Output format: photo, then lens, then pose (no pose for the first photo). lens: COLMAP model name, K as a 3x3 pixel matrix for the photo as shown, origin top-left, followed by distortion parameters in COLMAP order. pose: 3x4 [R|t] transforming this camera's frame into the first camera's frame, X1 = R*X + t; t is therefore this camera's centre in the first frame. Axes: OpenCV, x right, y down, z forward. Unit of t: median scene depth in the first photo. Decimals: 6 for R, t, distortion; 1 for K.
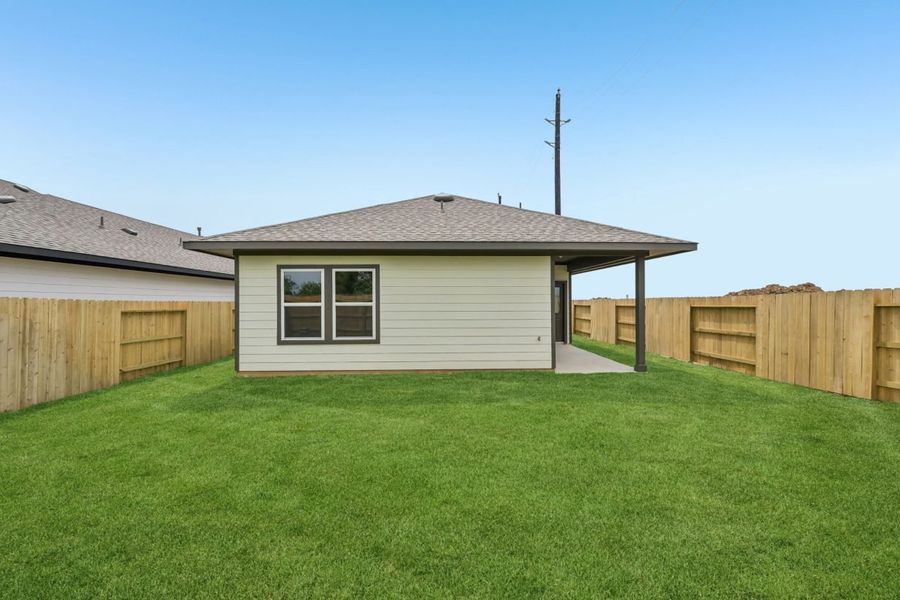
lens RADIAL K [[359.9, 0, 451.0], [0, 359.9, 303.1], [0, 0, 1]] dist [0.001578, 0.000473]
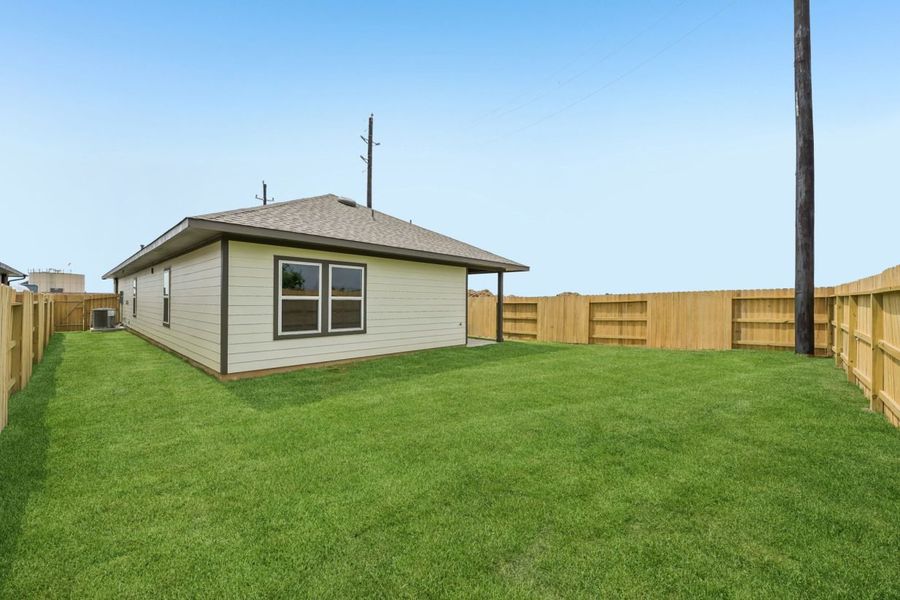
lens RADIAL K [[359.9, 0, 451.0], [0, 359.9, 303.1], [0, 0, 1]] dist [0.001578, 0.000473]
pose [[0.709848, 0.006349, 0.704326, -0.811829], [-0.009847, 0.999951, 0.000911, 0.013312], [-0.704286, -0.007582, 0.709876, 0.006933]]
